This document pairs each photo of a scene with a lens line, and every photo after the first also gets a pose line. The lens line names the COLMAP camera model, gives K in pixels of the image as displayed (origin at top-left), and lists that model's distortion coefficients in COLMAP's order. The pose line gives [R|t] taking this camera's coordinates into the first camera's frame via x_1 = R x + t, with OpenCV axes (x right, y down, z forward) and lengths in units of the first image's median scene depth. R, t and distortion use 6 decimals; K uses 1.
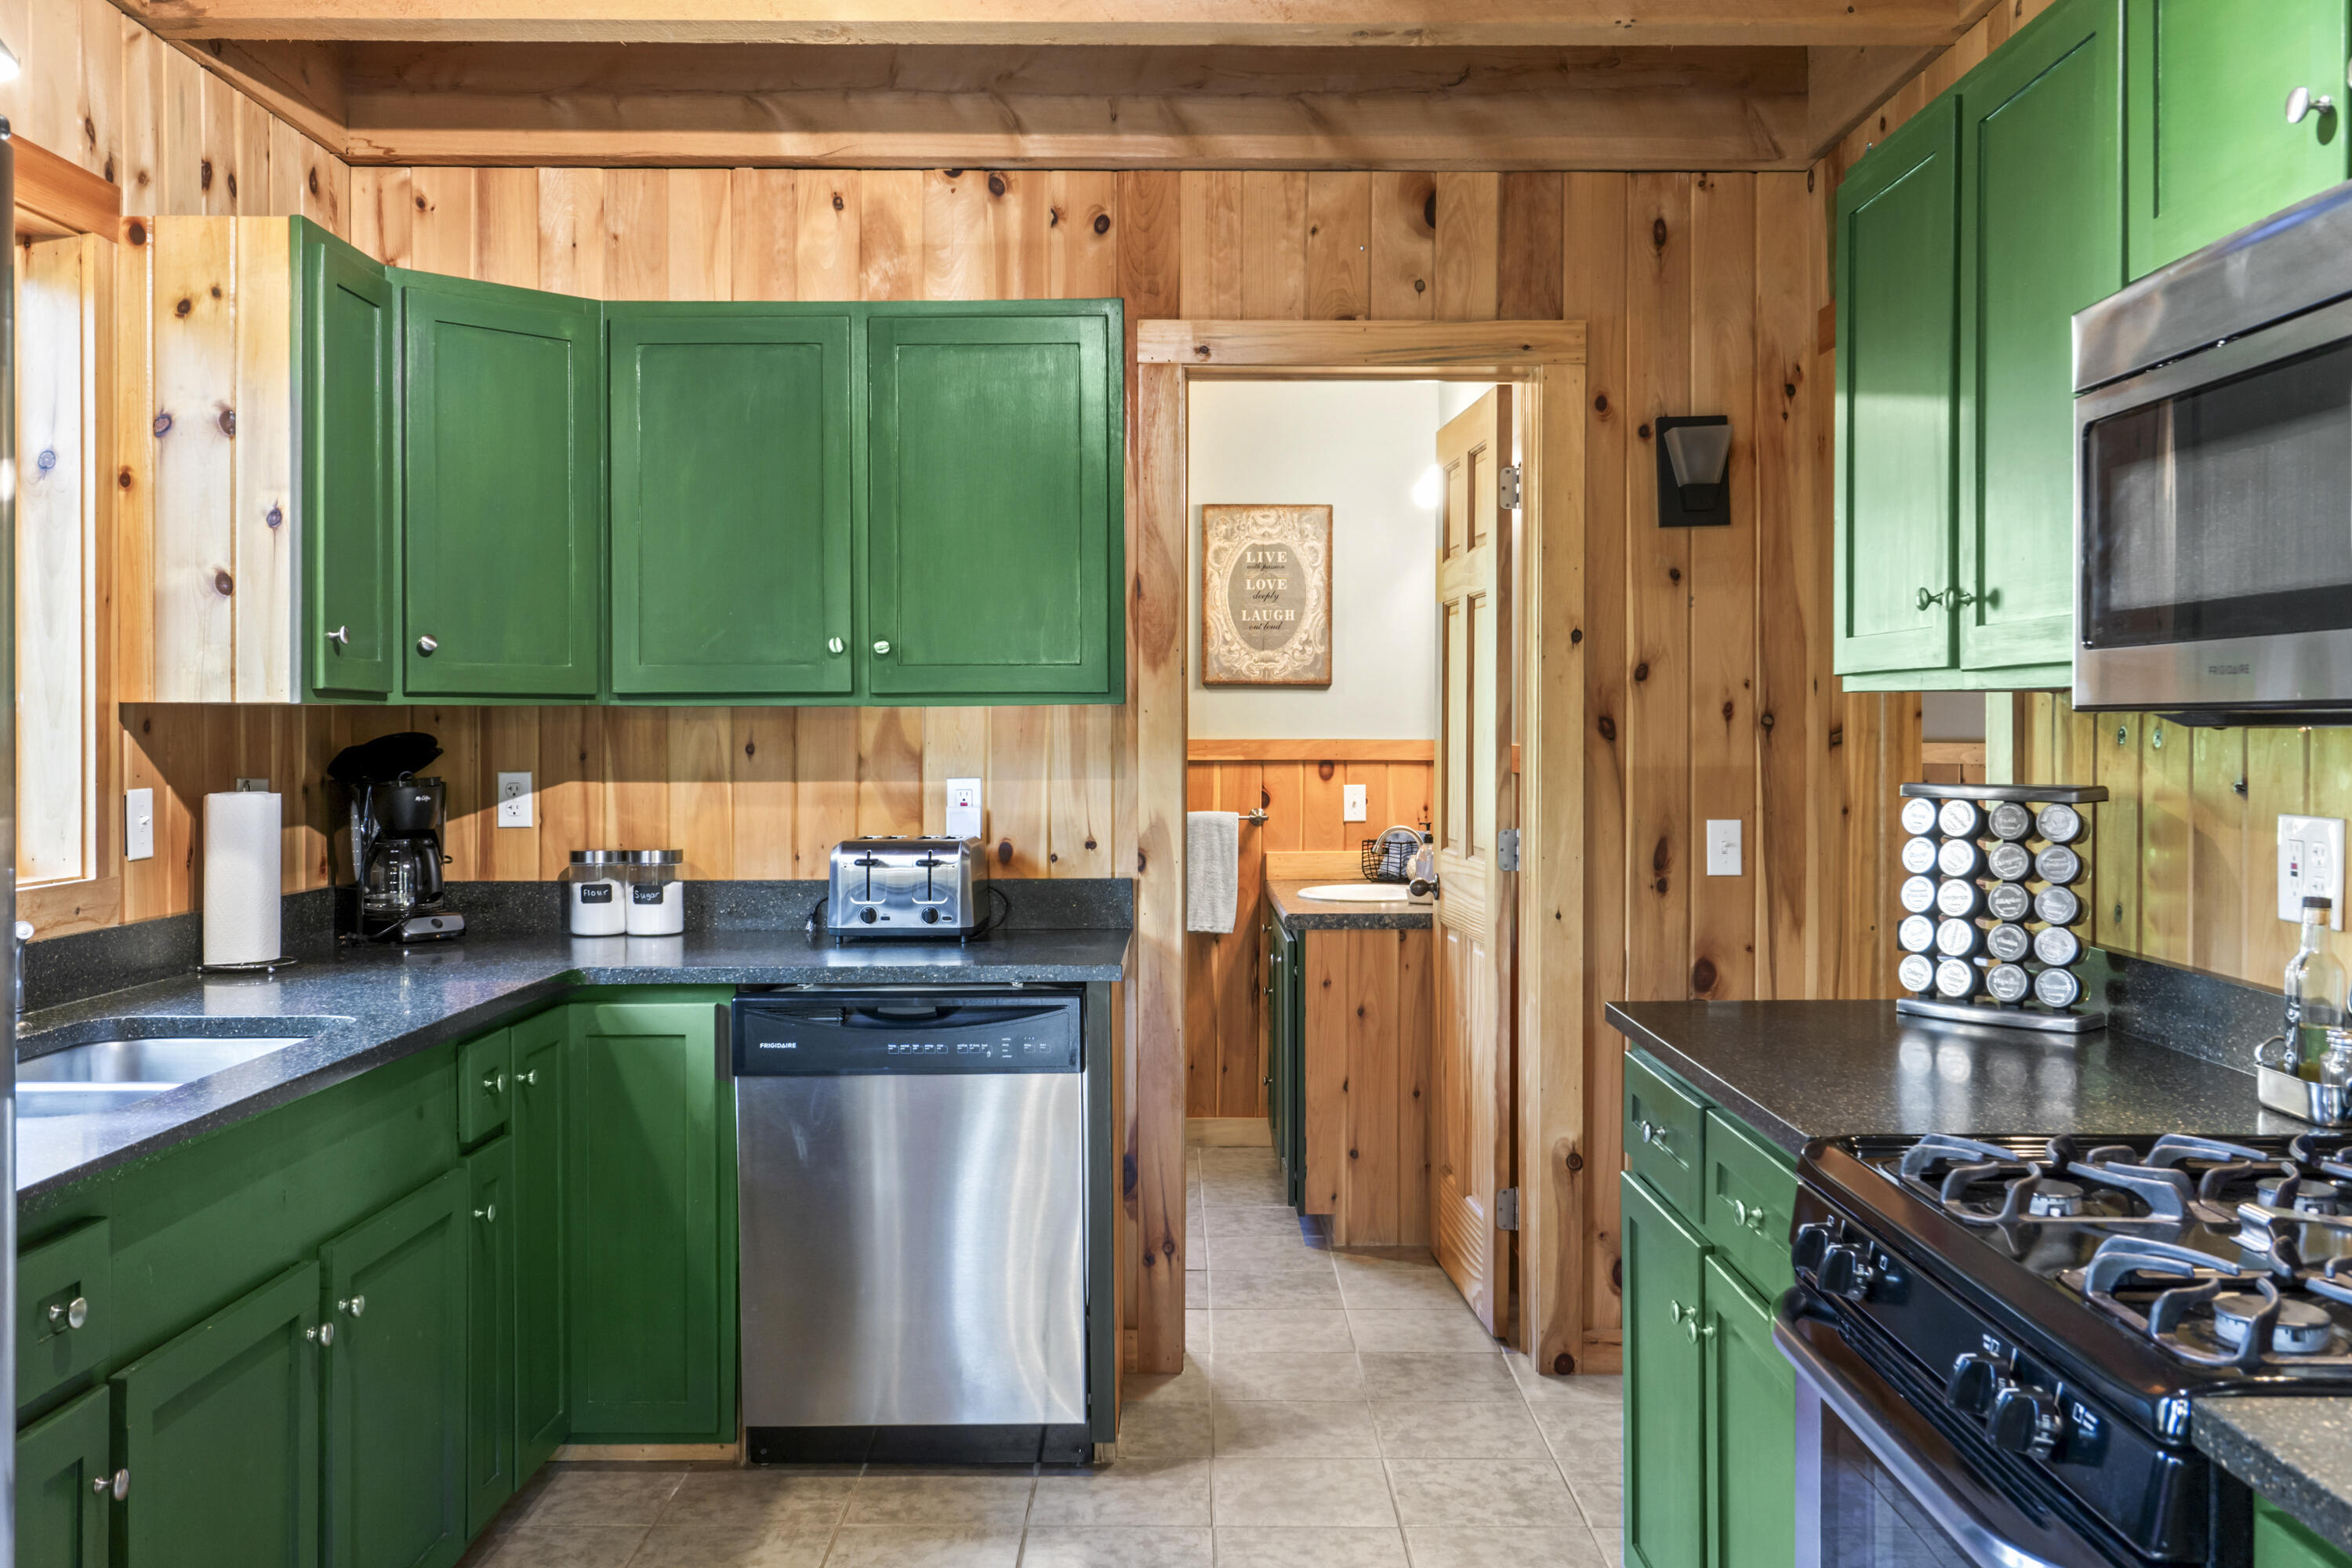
lens RADIAL K [[2001.3, 0, 1175.4], [0, 2001.3, 763.2], [0, 0, 1]] dist [-0.009008, 0.010238]
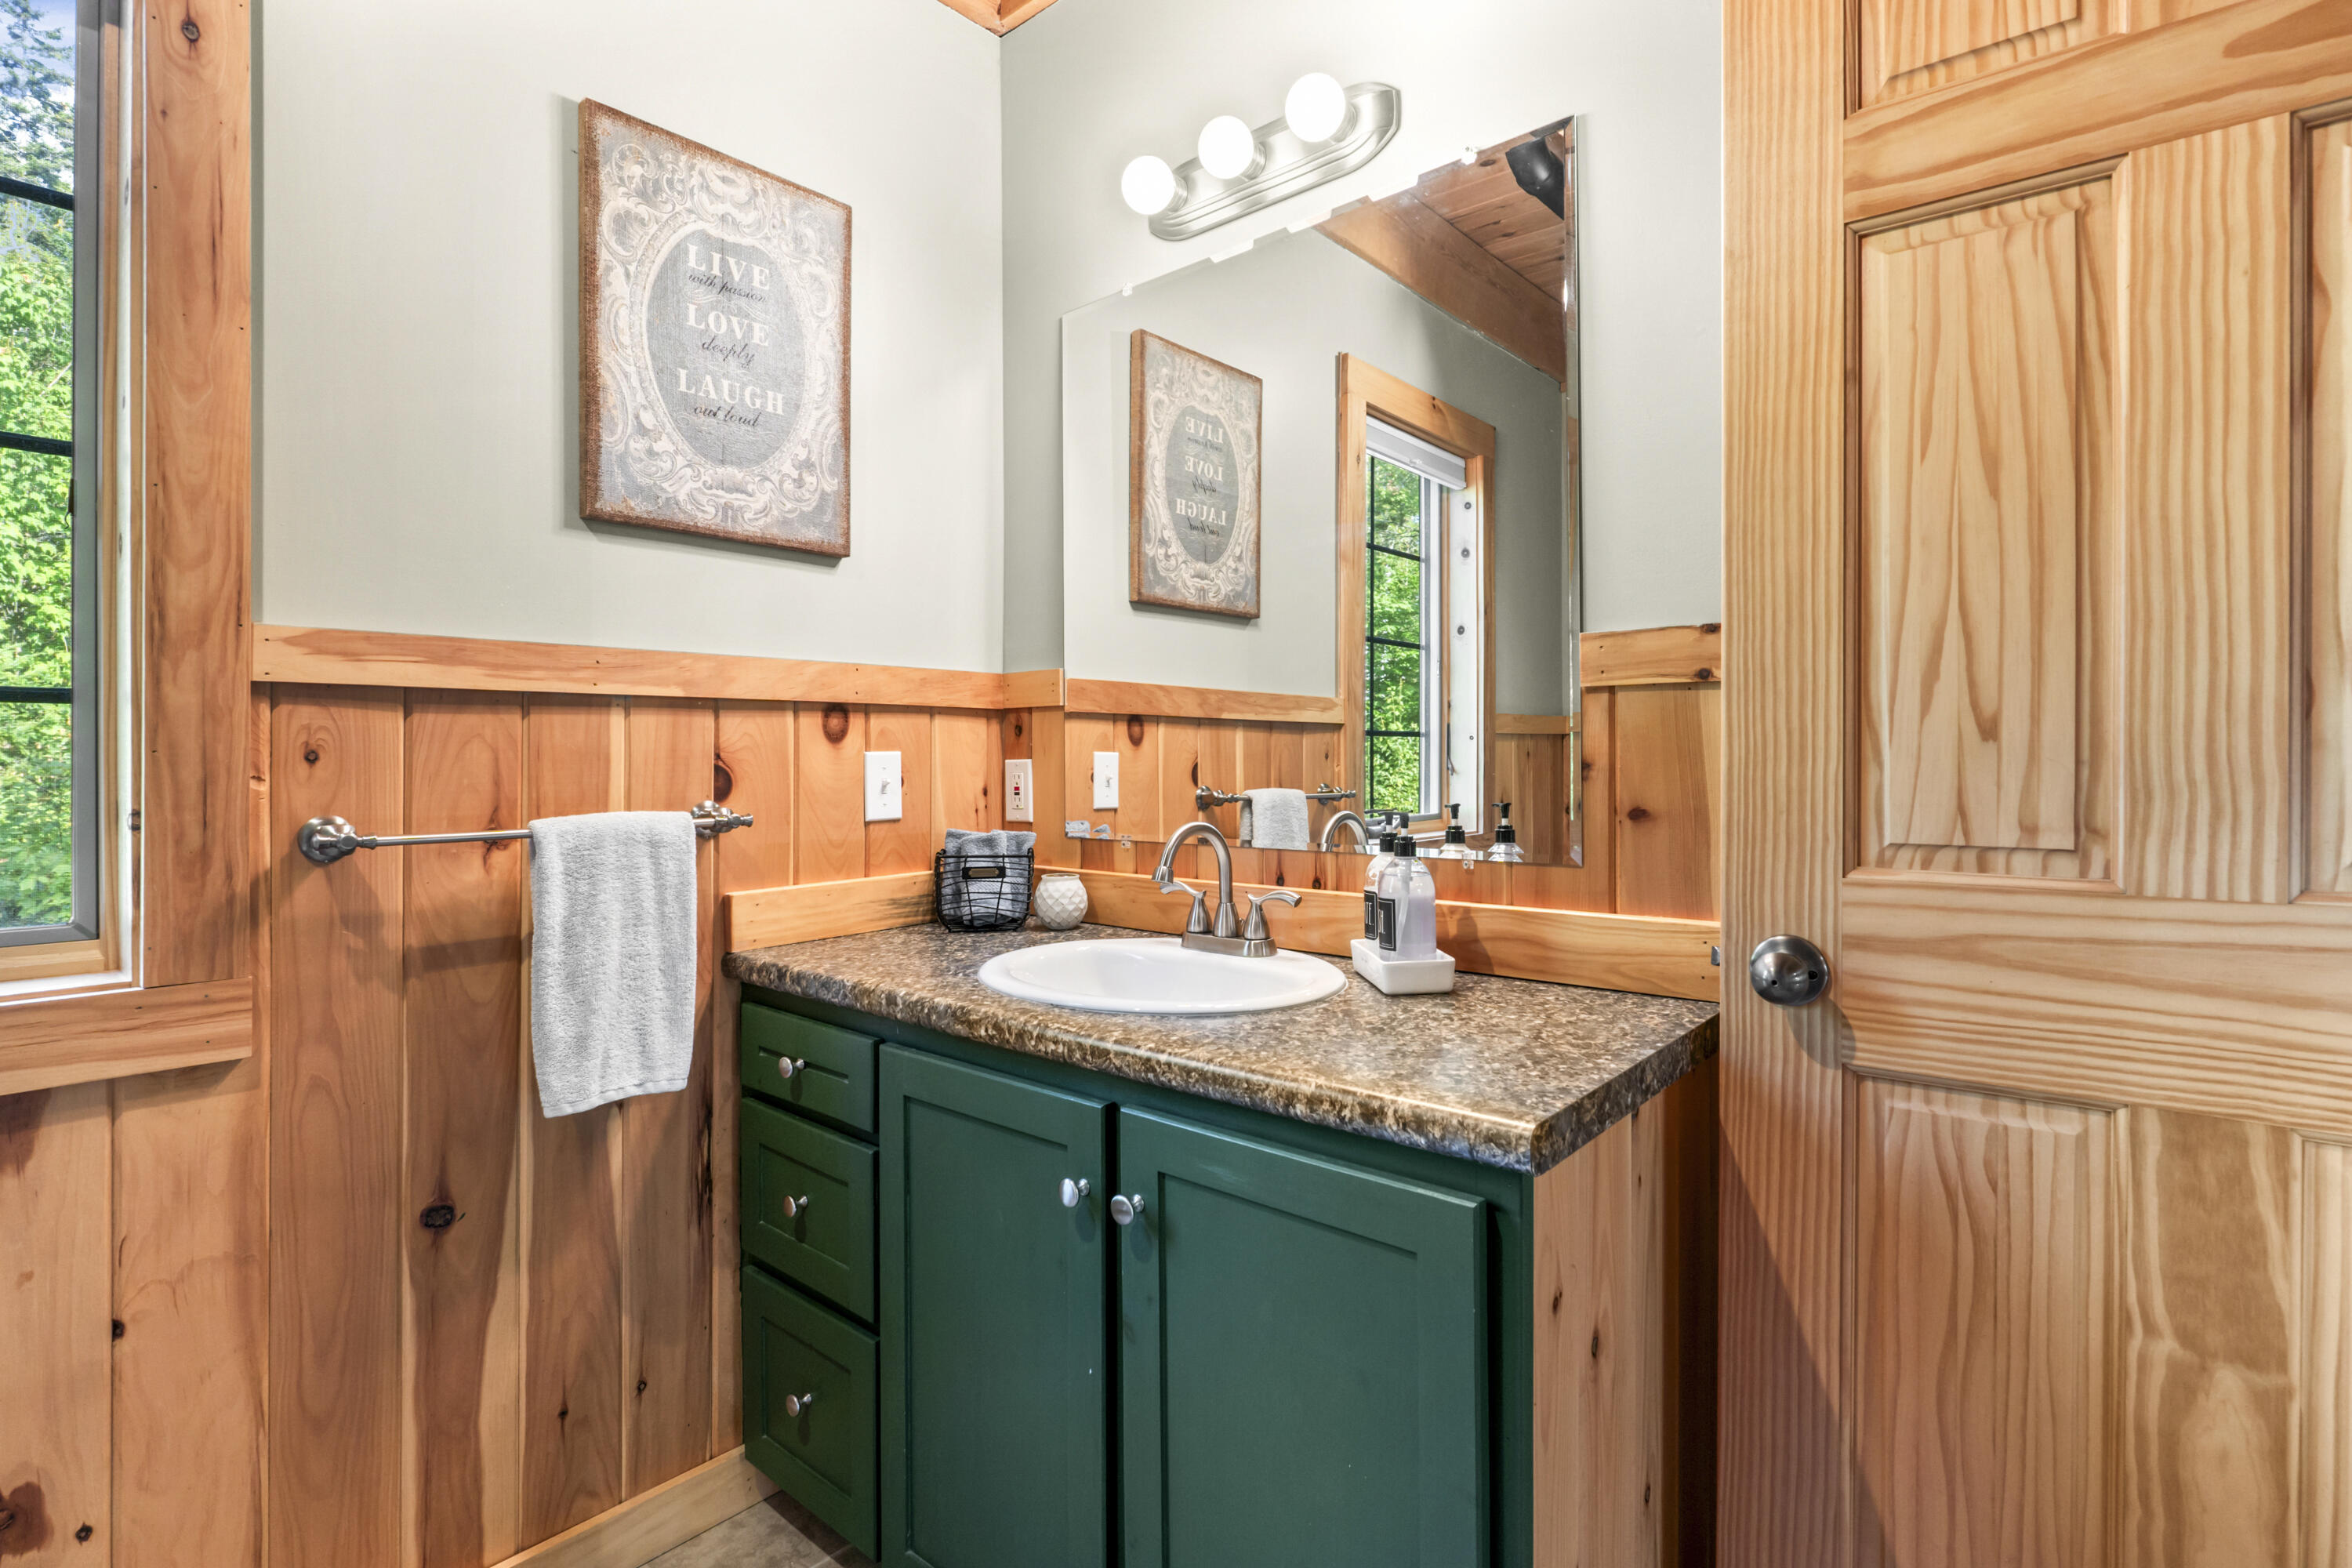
lens RADIAL K [[1136.0, 0, 1172.2], [0, 1136.0, 763.3], [0, 0, 1]] dist [-0.004739, -0.000258]
pose [[0.651302, -0.007073, 0.758786, -0.089998], [0.009245, 0.999956, 0.001386, 0.014285], [-0.758762, 0.006113, 0.651339, 0.746680]]
